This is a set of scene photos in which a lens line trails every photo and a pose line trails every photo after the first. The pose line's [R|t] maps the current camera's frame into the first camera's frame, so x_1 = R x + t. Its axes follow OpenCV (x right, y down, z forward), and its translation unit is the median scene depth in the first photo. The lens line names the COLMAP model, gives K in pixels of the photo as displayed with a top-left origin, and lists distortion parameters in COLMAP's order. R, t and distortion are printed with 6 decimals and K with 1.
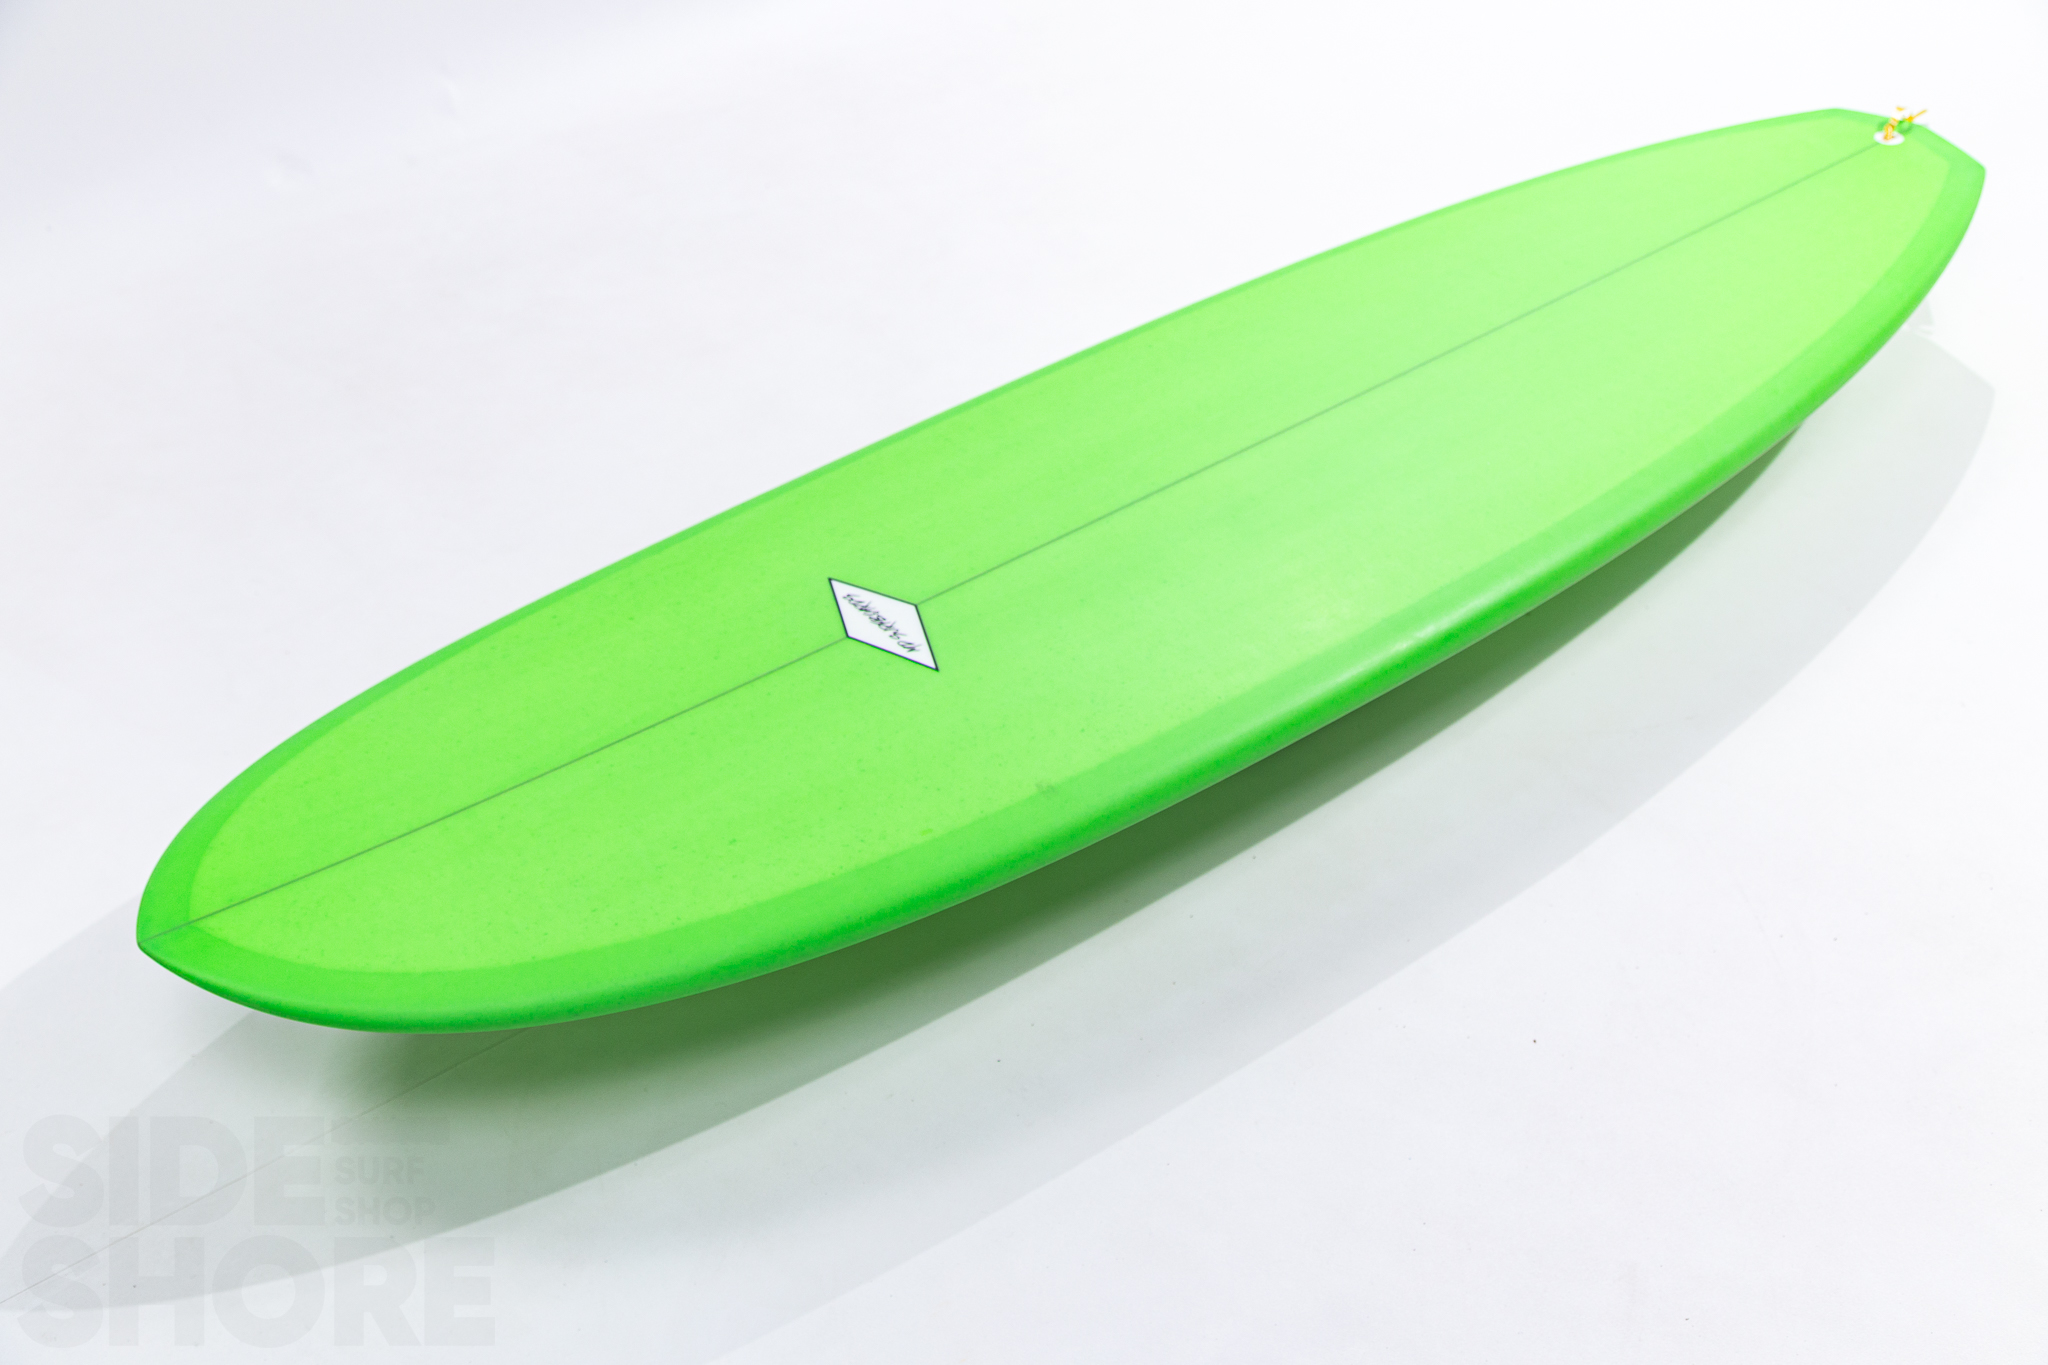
lens RADIAL K [[2387.3, 0, 1024.0], [0, 2387.3, 682.5], [0, 0, 1]] dist [-0.029719, -0.000764]
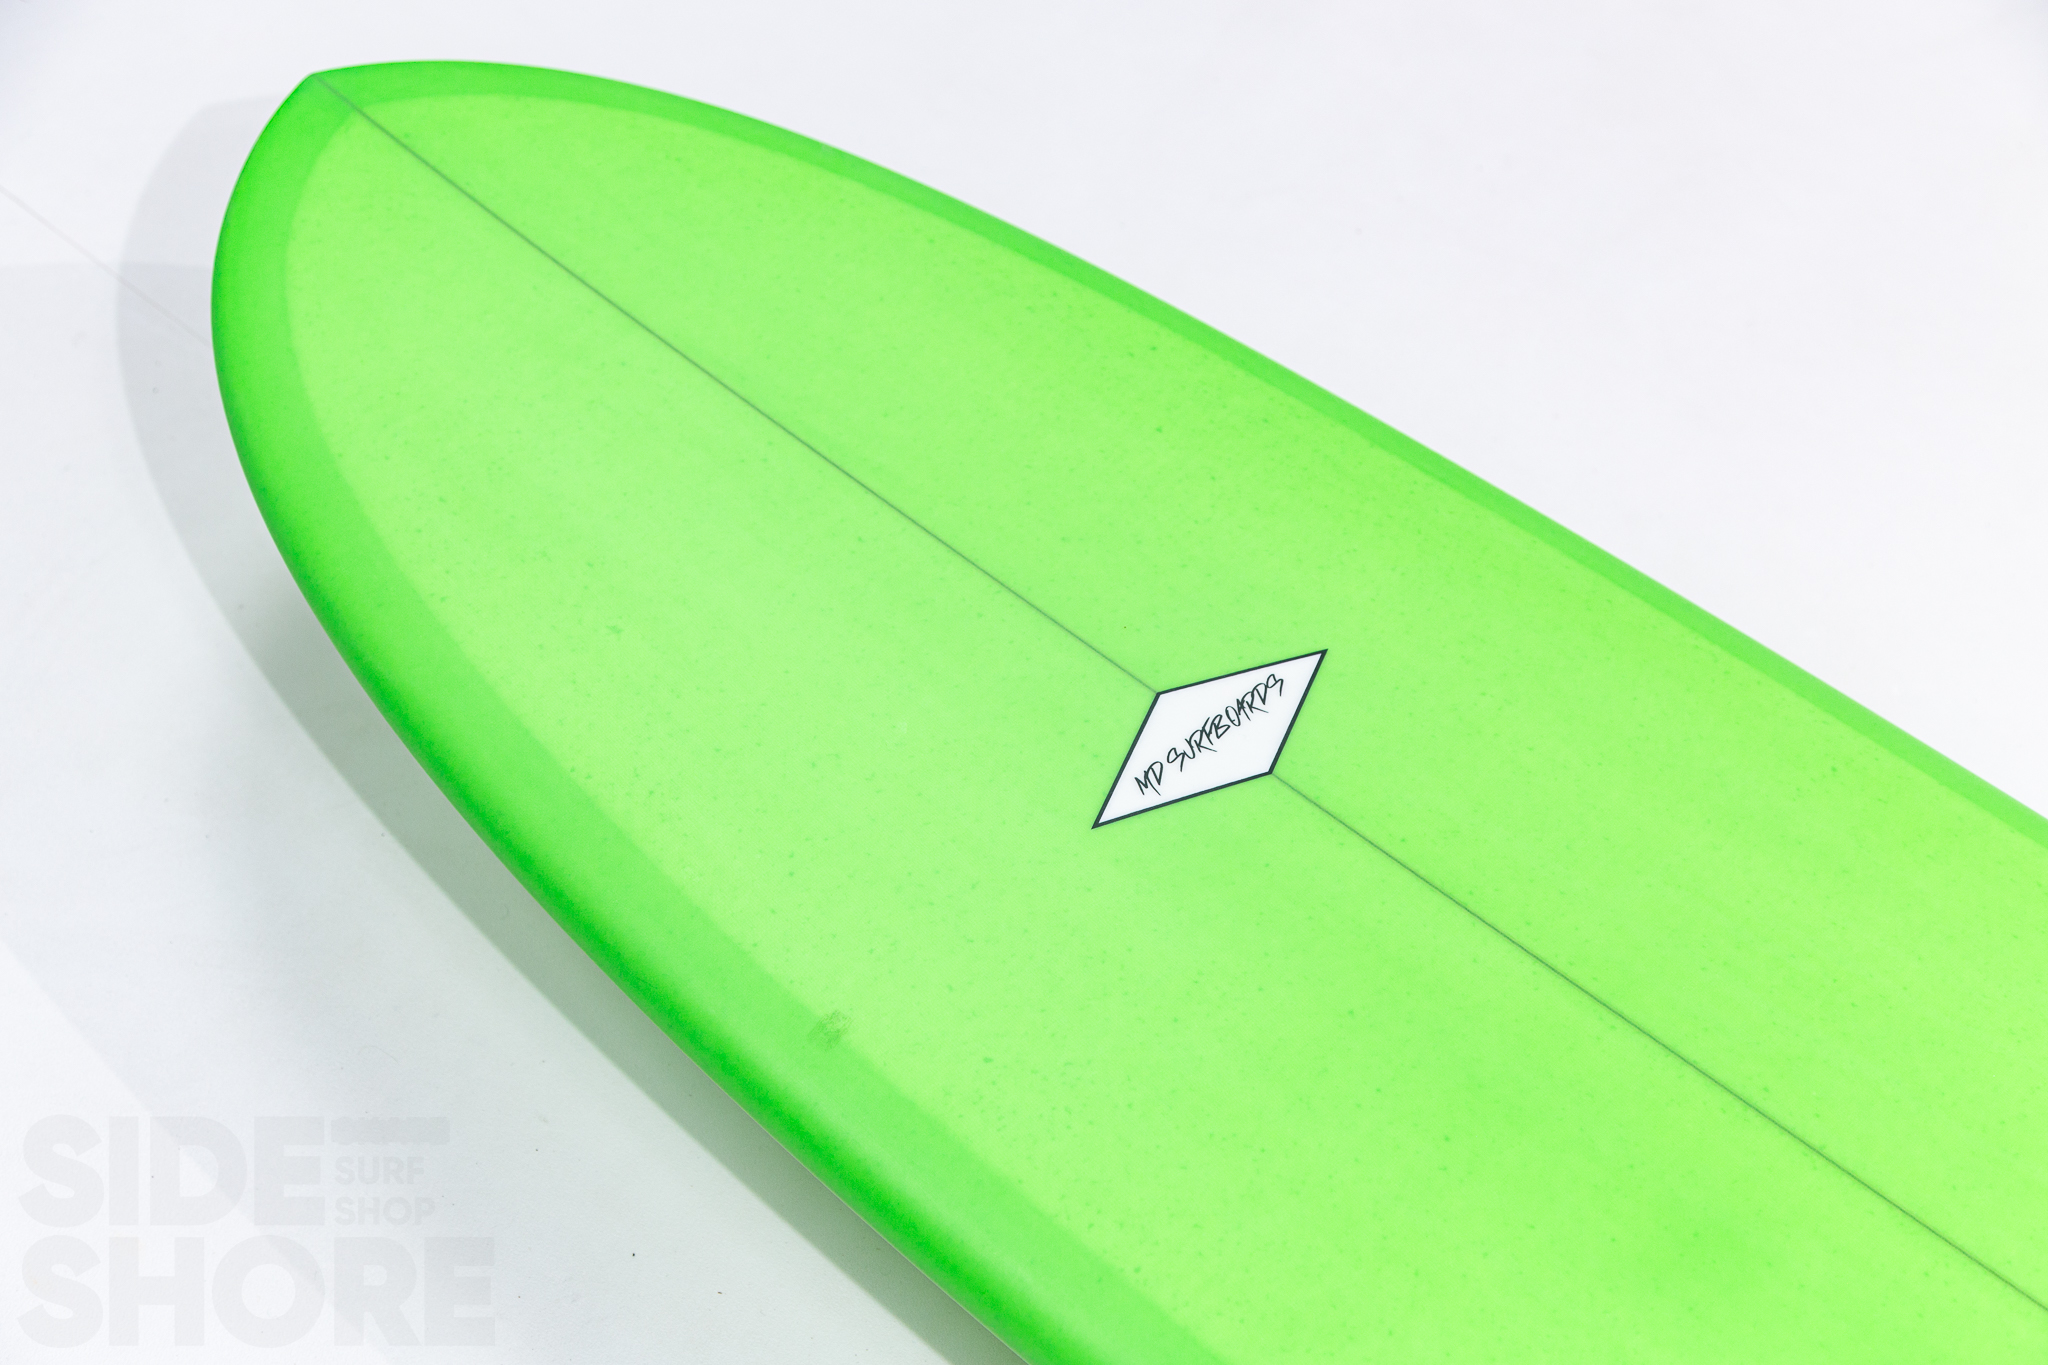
lens RADIAL K [[3440.3, 0, 1024.0], [0, 3440.3, 682.5], [0, 0, 1]] dist [-0.156042, 0.023224]
pose [[0.197707, 0.745845, -0.636103, 0.463662], [-0.688162, 0.567731, 0.451790, -0.390768], [0.698101, 0.348420, 0.625507, 0.504847]]
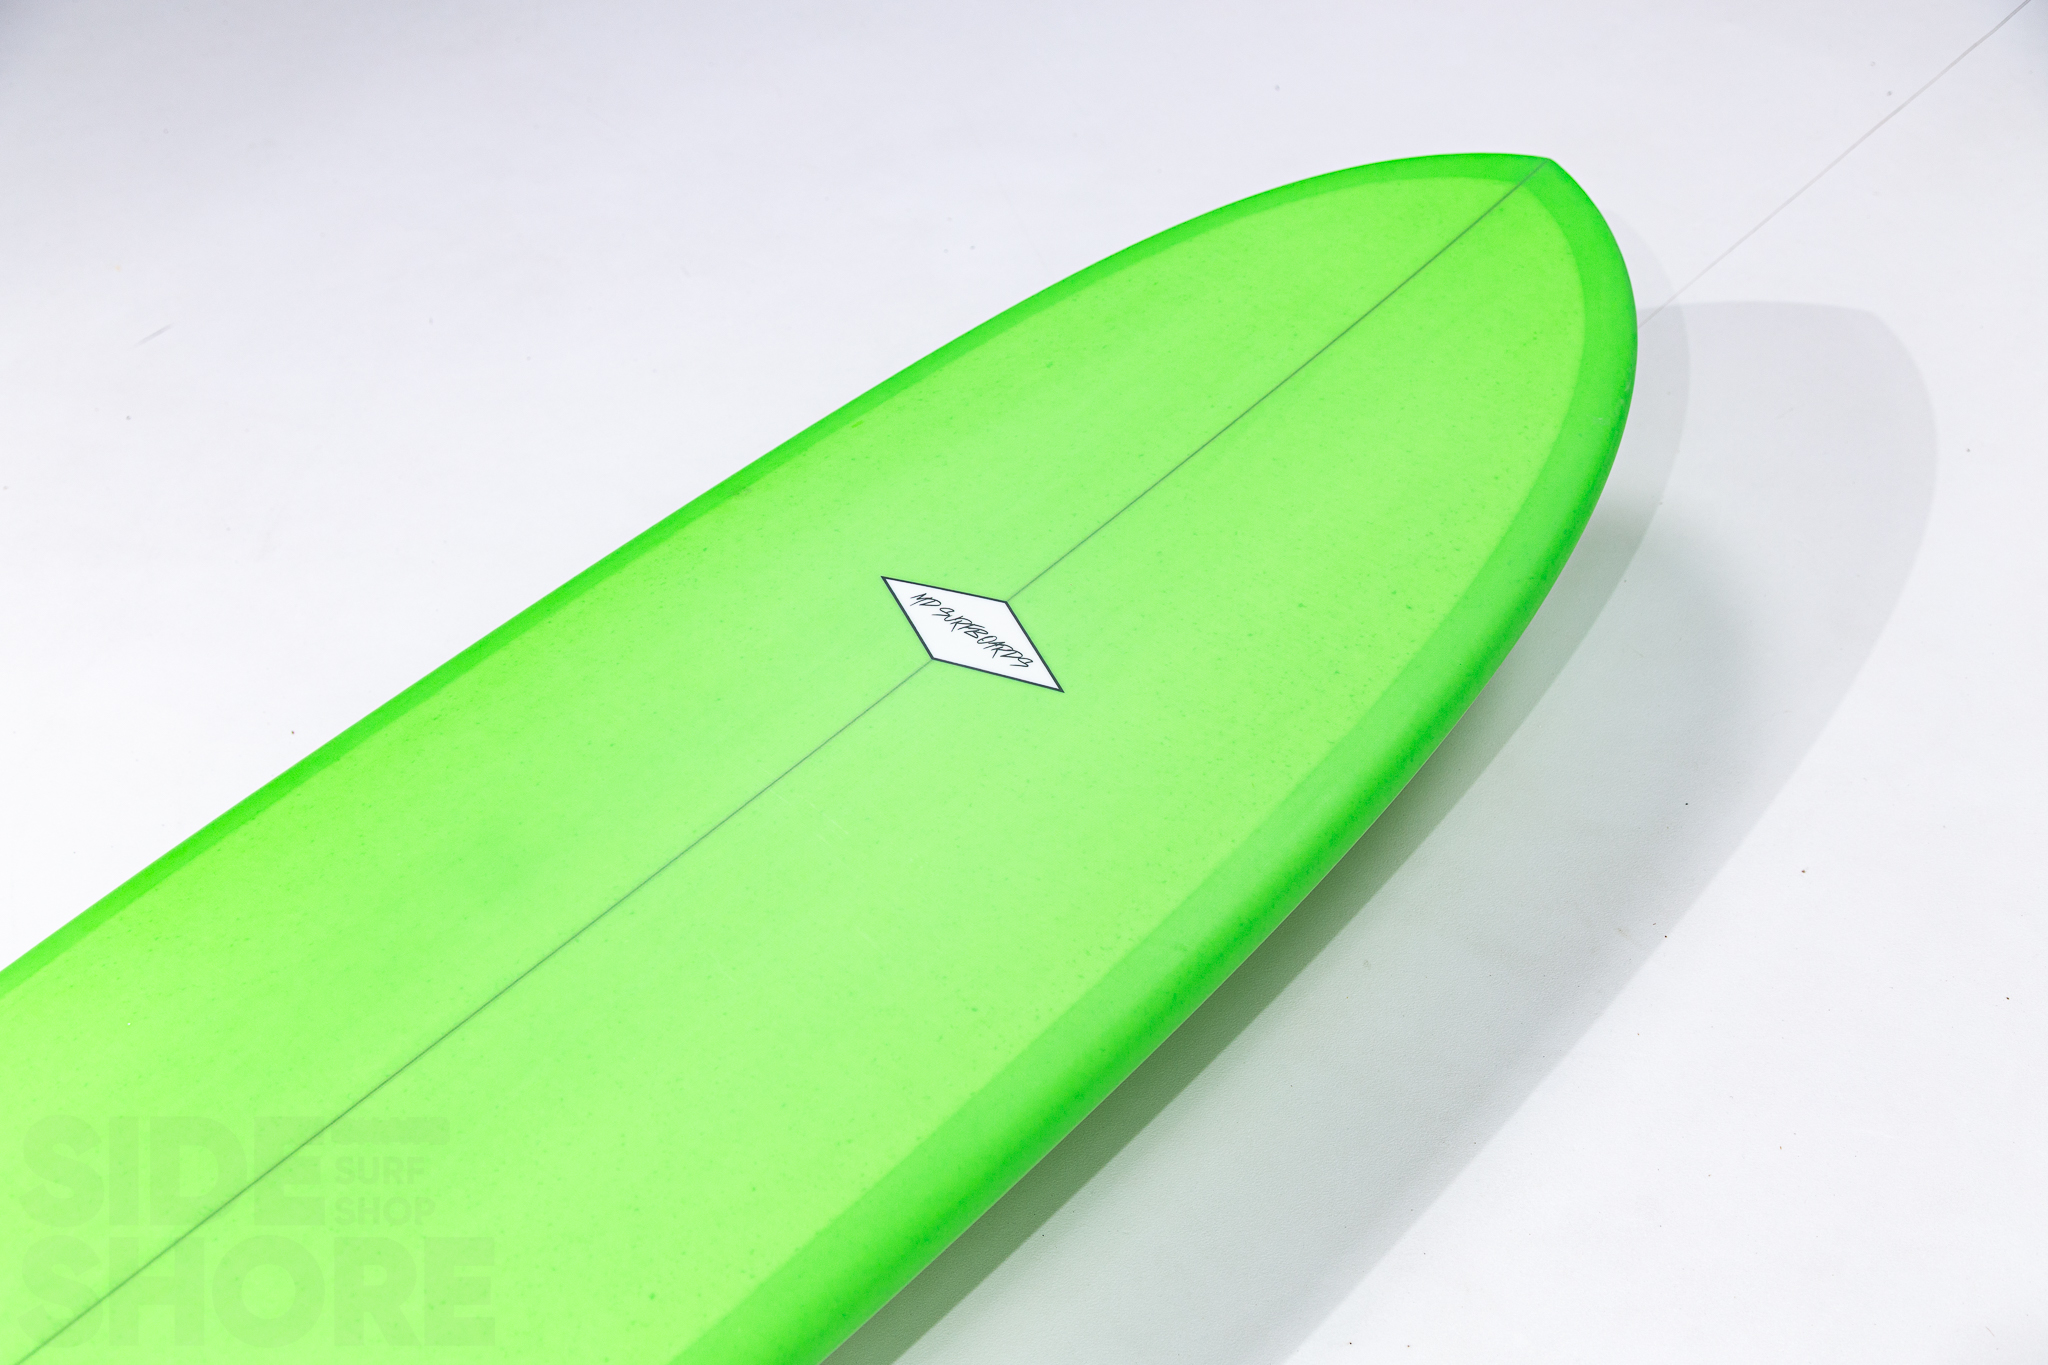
lens RADIAL K [[2667.5, 0, 1024.0], [0, 2667.5, 682.5], [0, 0, 1]] dist [-0.087775, -0.036750]
pose [[-0.977530, 0.208056, -0.033867, -0.047444], [-0.007437, 0.126524, 0.991936, -0.955769], [0.210663, 0.969899, -0.122133, 1.216415]]
